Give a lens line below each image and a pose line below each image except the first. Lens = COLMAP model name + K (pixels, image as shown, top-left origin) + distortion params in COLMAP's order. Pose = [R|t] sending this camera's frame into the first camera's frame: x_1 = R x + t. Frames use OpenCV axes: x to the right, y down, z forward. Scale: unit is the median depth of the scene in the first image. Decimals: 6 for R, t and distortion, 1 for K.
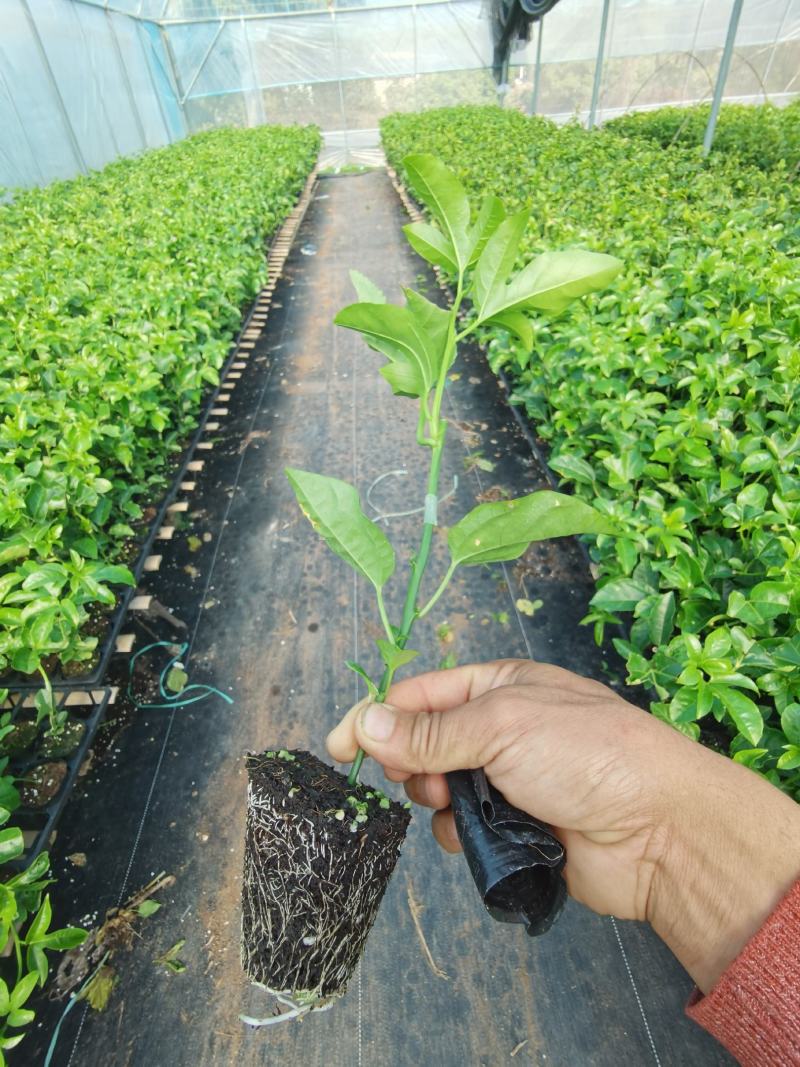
lens RADIAL K [[511.6, 0, 402.8], [0, 511.6, 541.1], [0, 0, 1]] dist [0.008753, 0.003865]
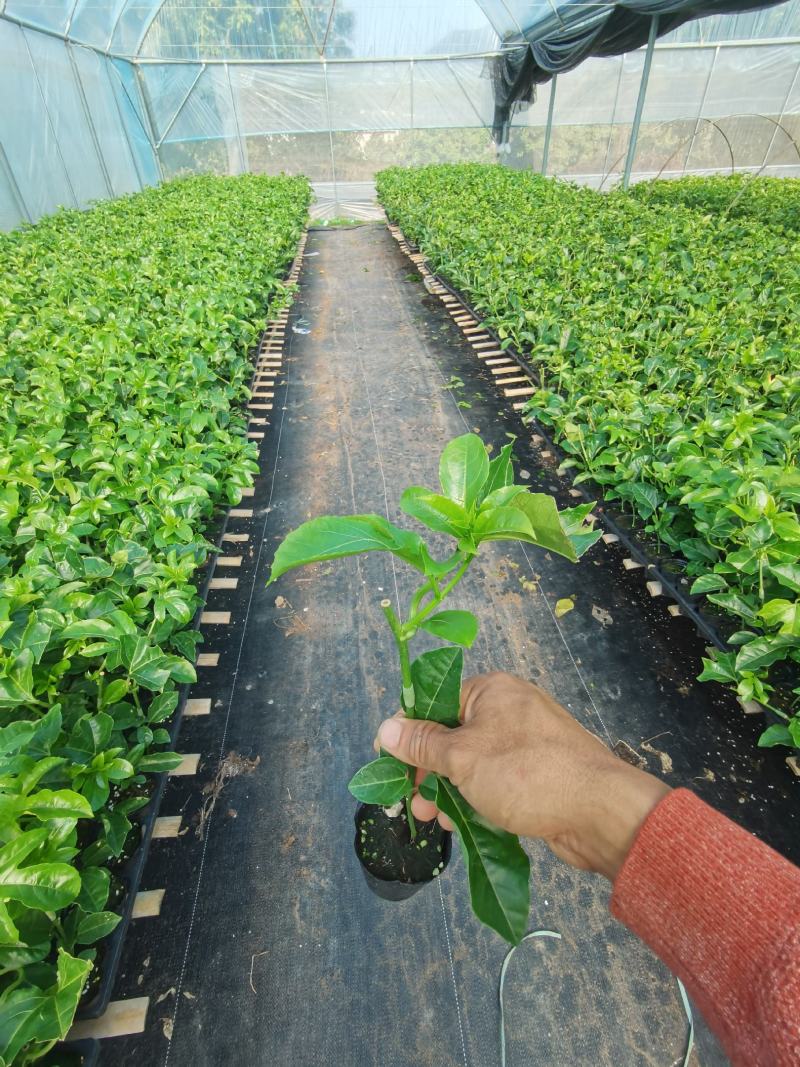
lens RADIAL K [[511.6, 0, 402.8], [0, 511.6, 542.8], [0, 0, 1]] dist [0.008753, 0.003865]
pose [[0.998713, 0.007270, 0.050190, -0.040073], [-0.004265, 0.998206, -0.059729, -0.115927], [-0.050534, 0.059438, 0.996952, 0.133942]]
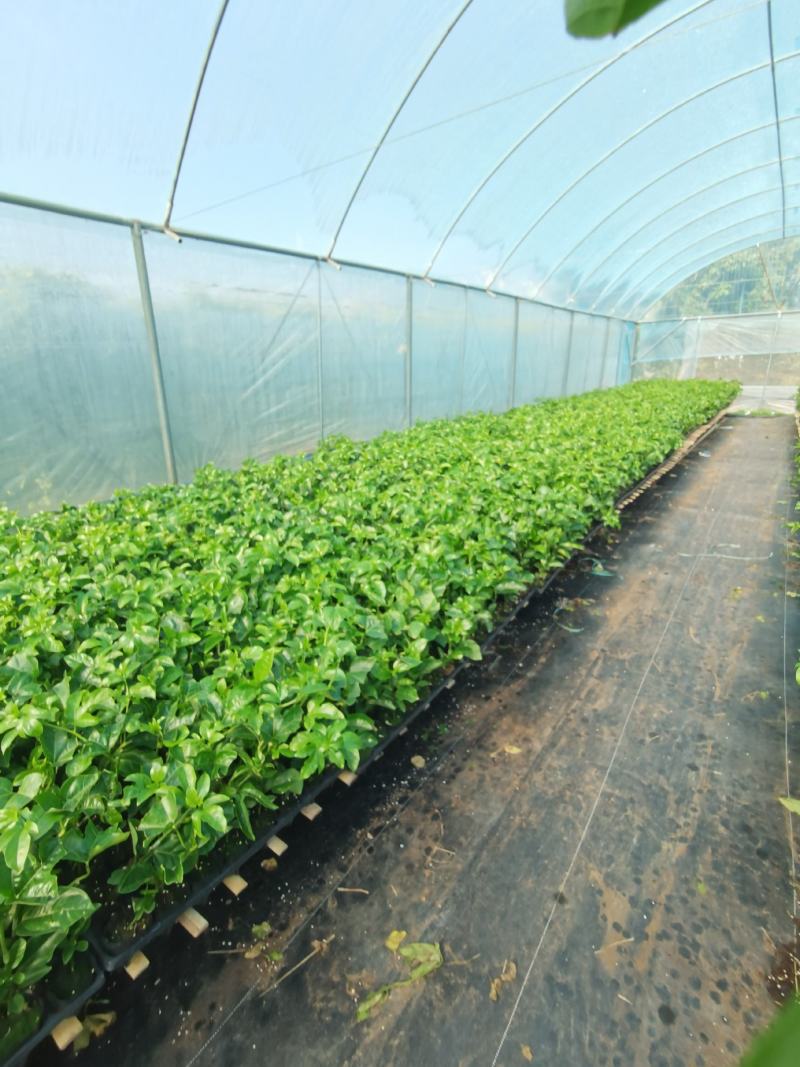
lens RADIAL K [[511.6, 0, 405.7], [0, 511.6, 535.3], [0, 0, 1]] dist [0.008753, 0.003865]
pose [[0.773741, 0.239214, -0.586602, 0.035622], [-0.437104, 0.871832, -0.221019, 0.178711], [0.458547, 0.427418, 0.779133, -0.222260]]
